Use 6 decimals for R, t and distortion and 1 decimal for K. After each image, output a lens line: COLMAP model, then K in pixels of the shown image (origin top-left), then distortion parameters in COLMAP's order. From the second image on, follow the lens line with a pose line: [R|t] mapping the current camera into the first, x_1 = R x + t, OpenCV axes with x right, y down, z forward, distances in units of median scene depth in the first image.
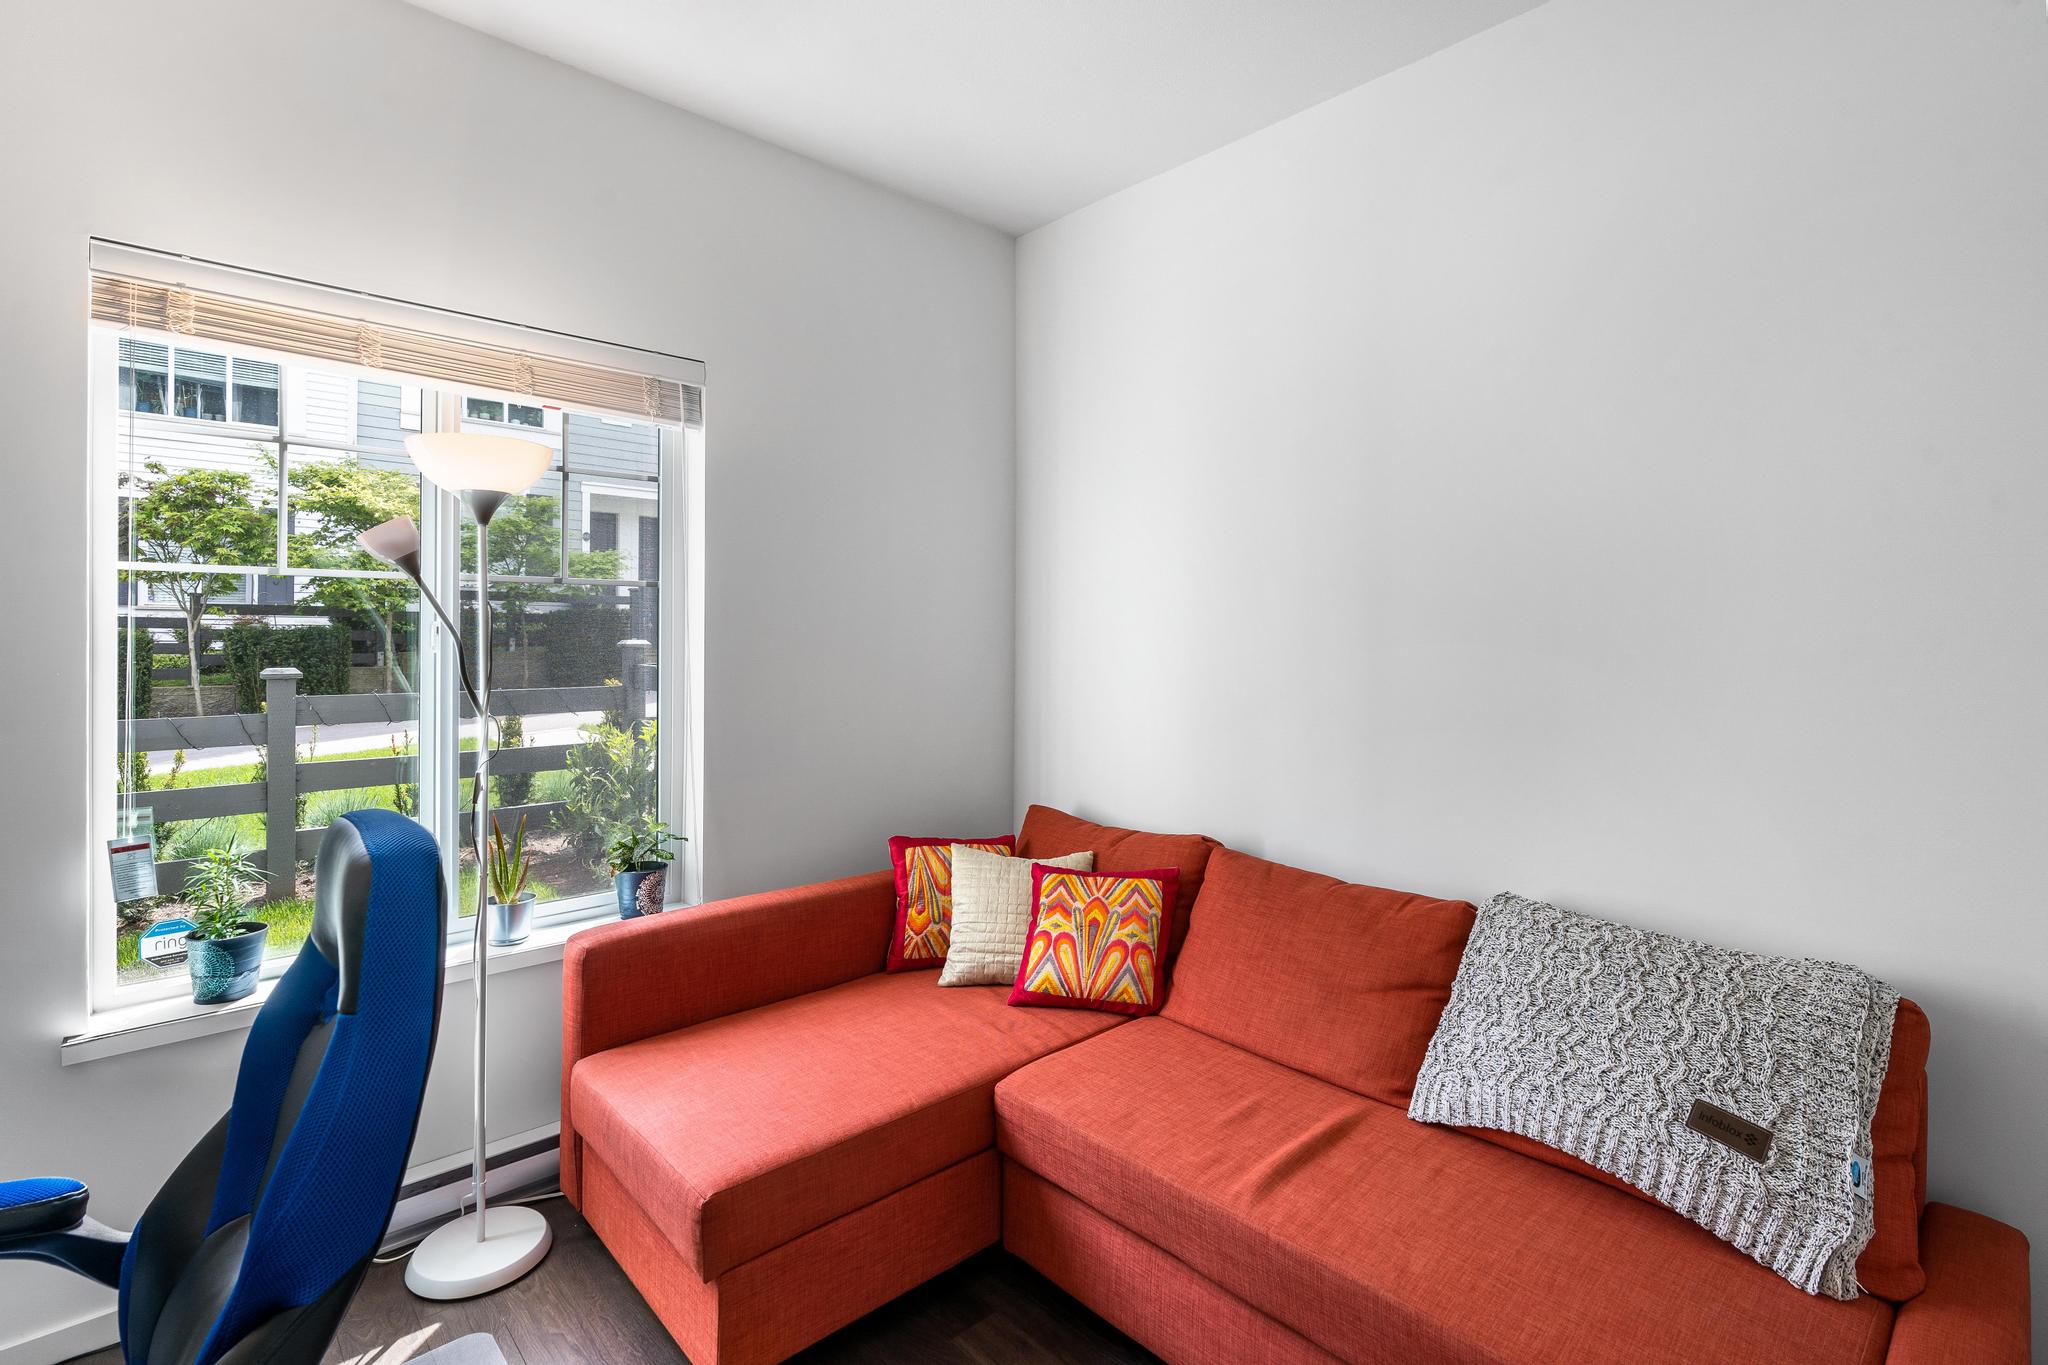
lens RADIAL K [[936.9, 0, 1023.9], [0, 936.9, 665.2], [0, 0, 1]] dist [0.008795, 0.001240]
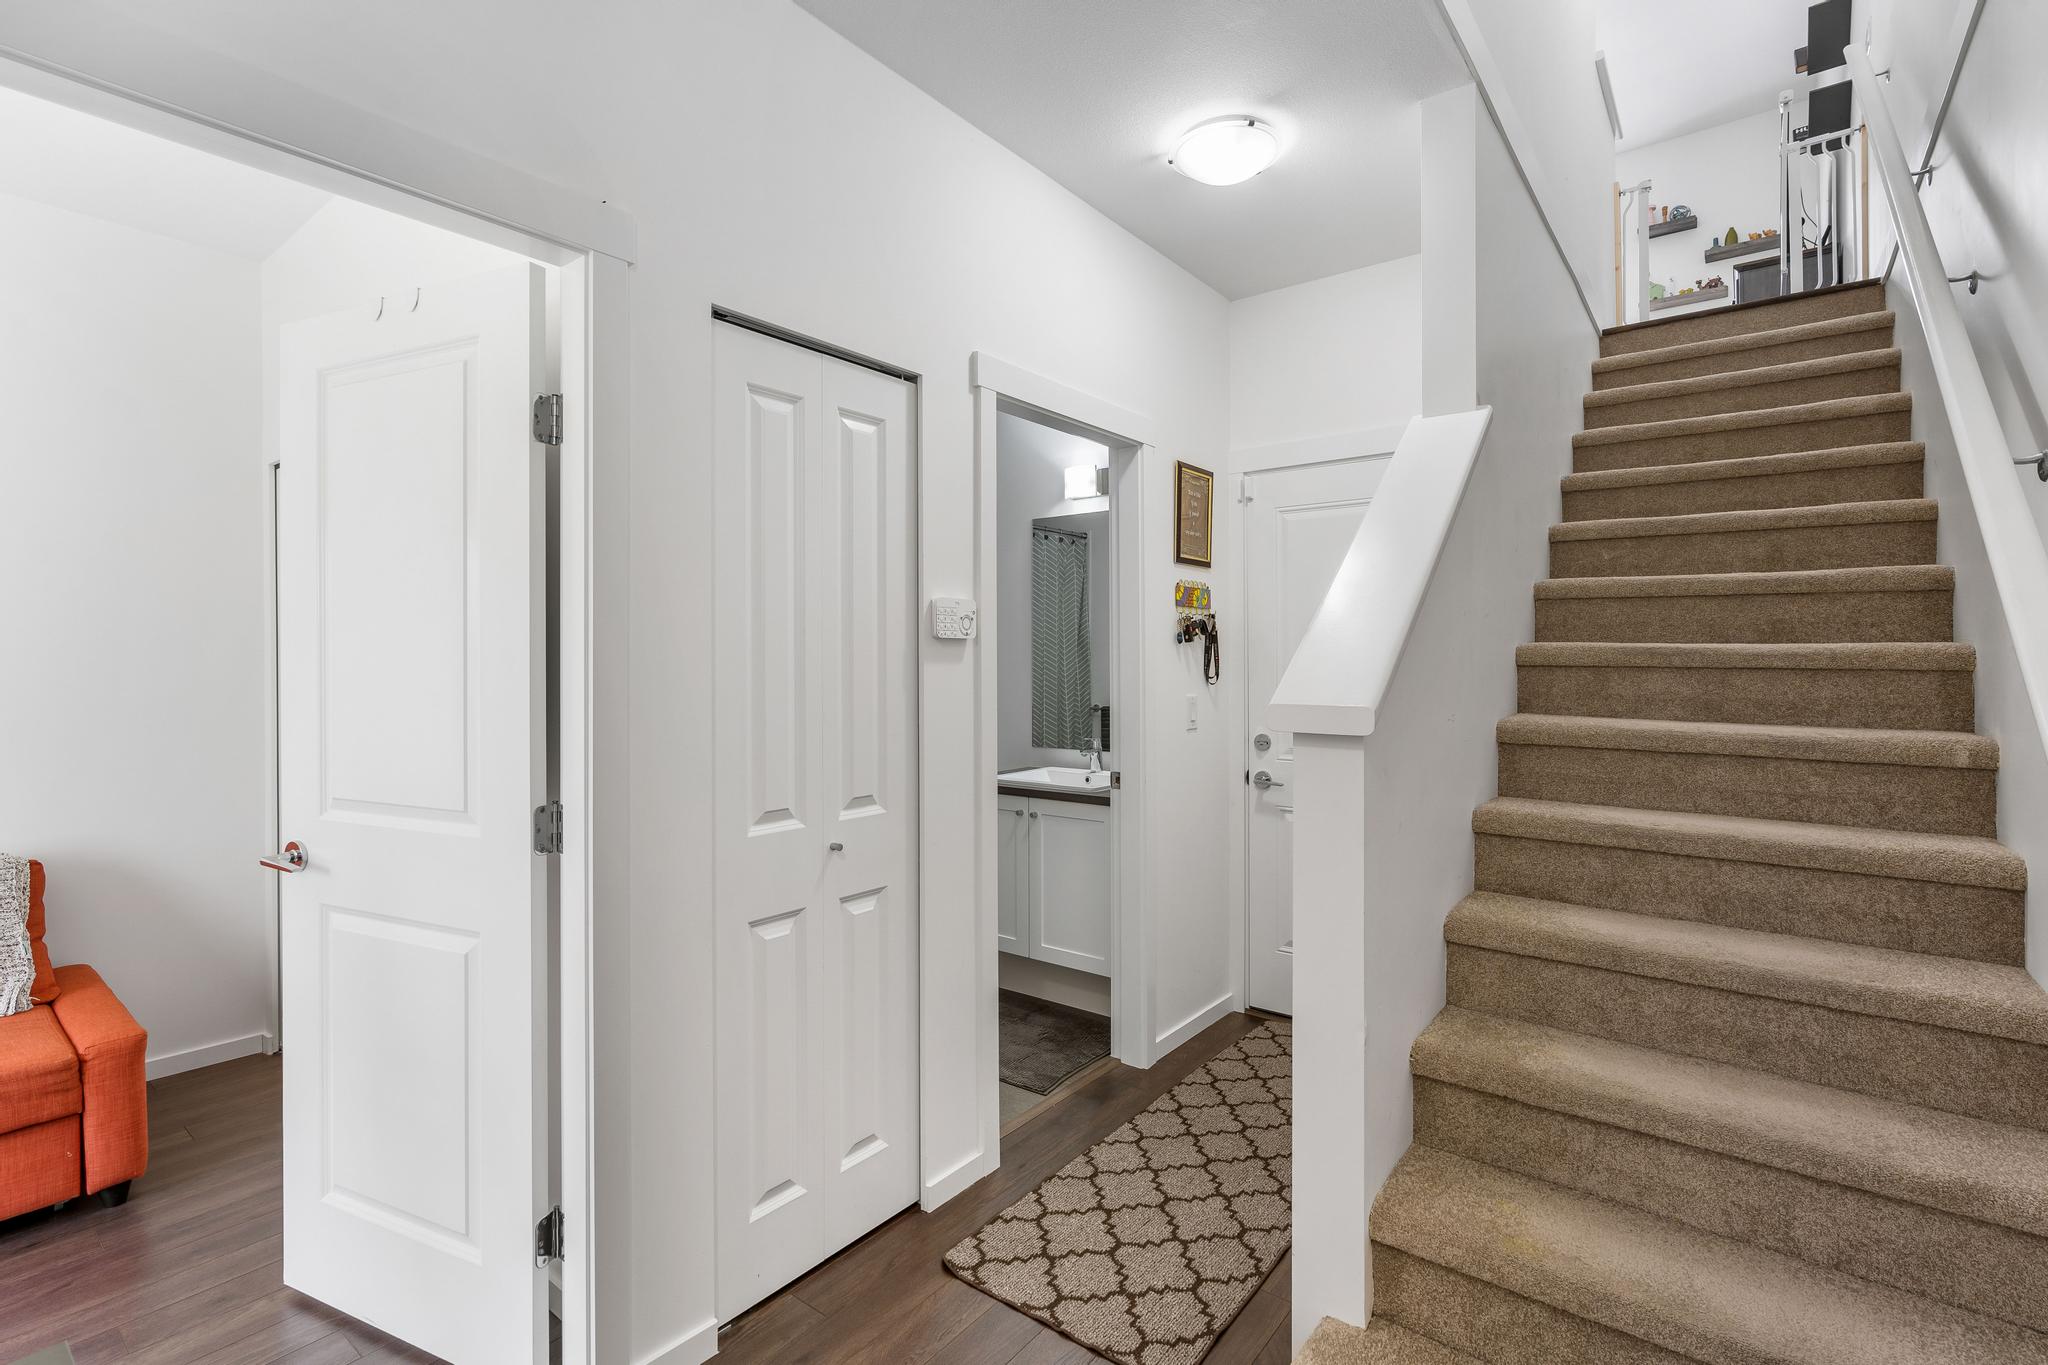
lens RADIAL K [[936.9, 0, 1019.0], [0, 936.9, 645.5], [0, 0, 1]] dist [0.008795, 0.001240]
pose [[-0.153029, 0.007466, 0.988193, -1.263529], [0.011898, 0.999913, -0.005712, -0.021768], [-0.988150, 0.010884, -0.153104, -0.646159]]
